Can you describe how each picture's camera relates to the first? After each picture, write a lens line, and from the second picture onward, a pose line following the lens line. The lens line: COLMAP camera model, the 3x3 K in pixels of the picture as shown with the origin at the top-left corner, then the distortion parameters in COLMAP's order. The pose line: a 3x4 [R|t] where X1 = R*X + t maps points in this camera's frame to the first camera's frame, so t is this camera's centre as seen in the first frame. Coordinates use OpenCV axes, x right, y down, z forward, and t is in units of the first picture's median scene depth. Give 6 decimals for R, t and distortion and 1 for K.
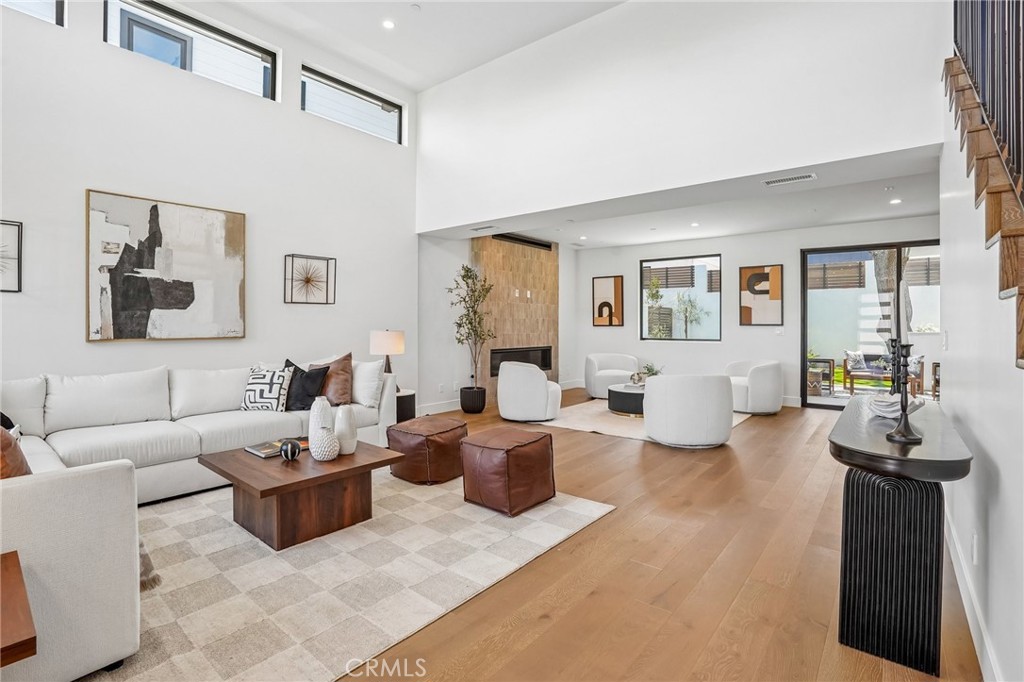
lens RADIAL K [[482.4, 0, 508.3], [0, 482.4, 325.0], [0, 0, 1]] dist [-0.069093, 0.027116]
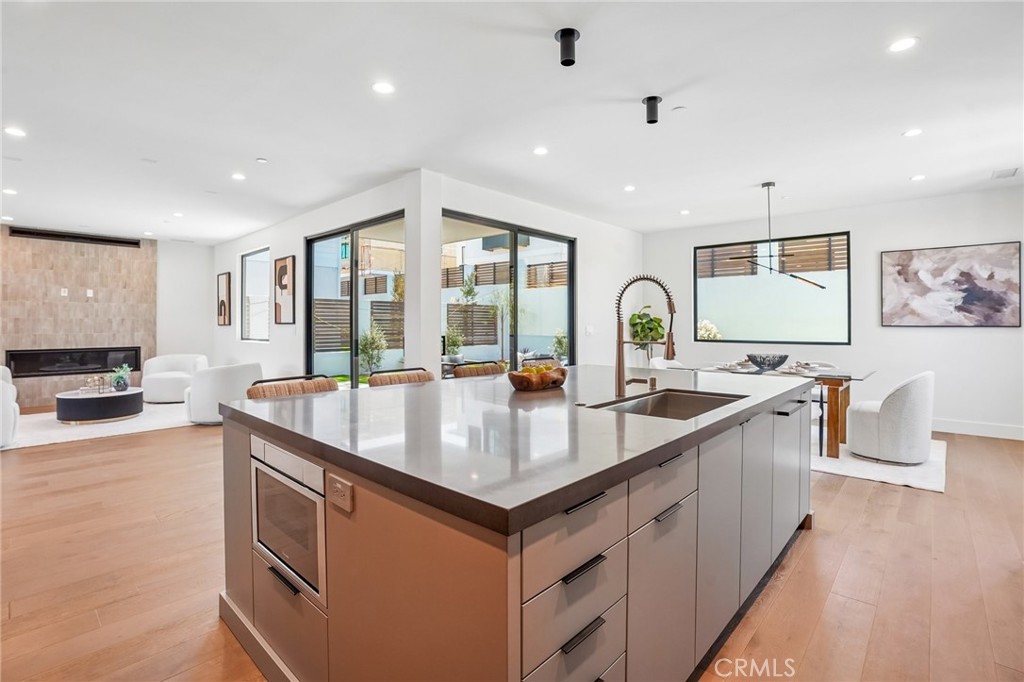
lens RADIAL K [[482.4, 0, 512.5], [0, 482.4, 321.0], [0, 0, 1]] dist [-0.069093, 0.027116]
pose [[0.998603, -0.005807, -0.052526, 1.118467], [0.005422, 0.999957, -0.007462, 0.004383], [0.052567, 0.007167, 0.998592, 0.140620]]
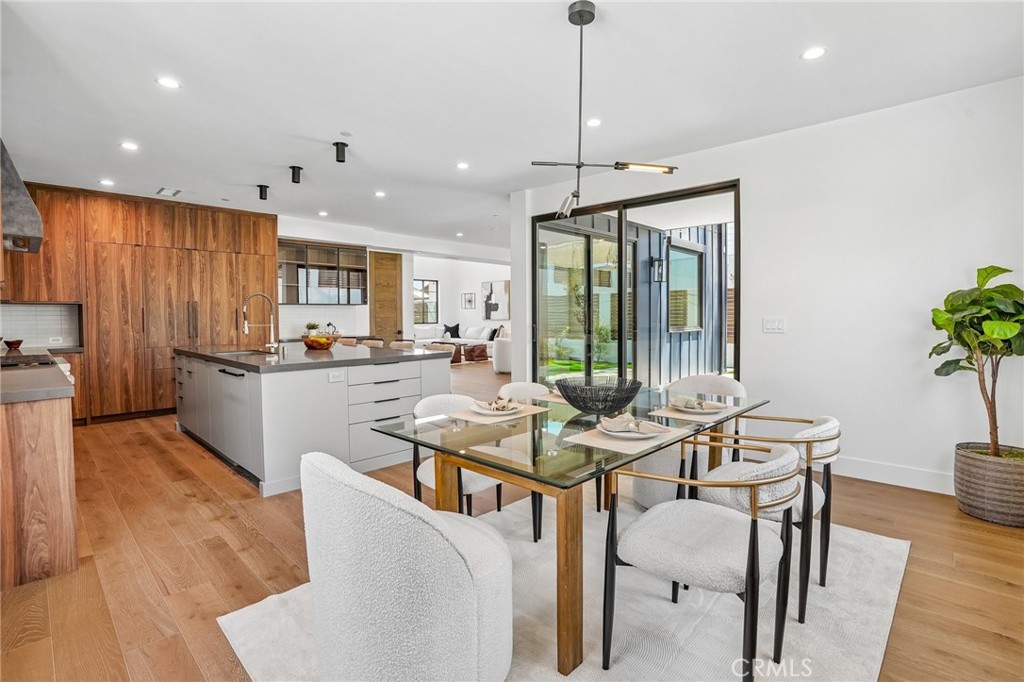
lens RADIAL K [[482.4, 0, 515.9], [0, 482.4, 330.0], [0, 0, 1]] dist [-0.069093, 0.027116]
pose [[-0.066916, 0.026992, -0.997393, 1.821021], [0.003742, 0.999634, 0.026801, 0.006926], [0.997752, -0.001939, -0.066992, 0.866719]]
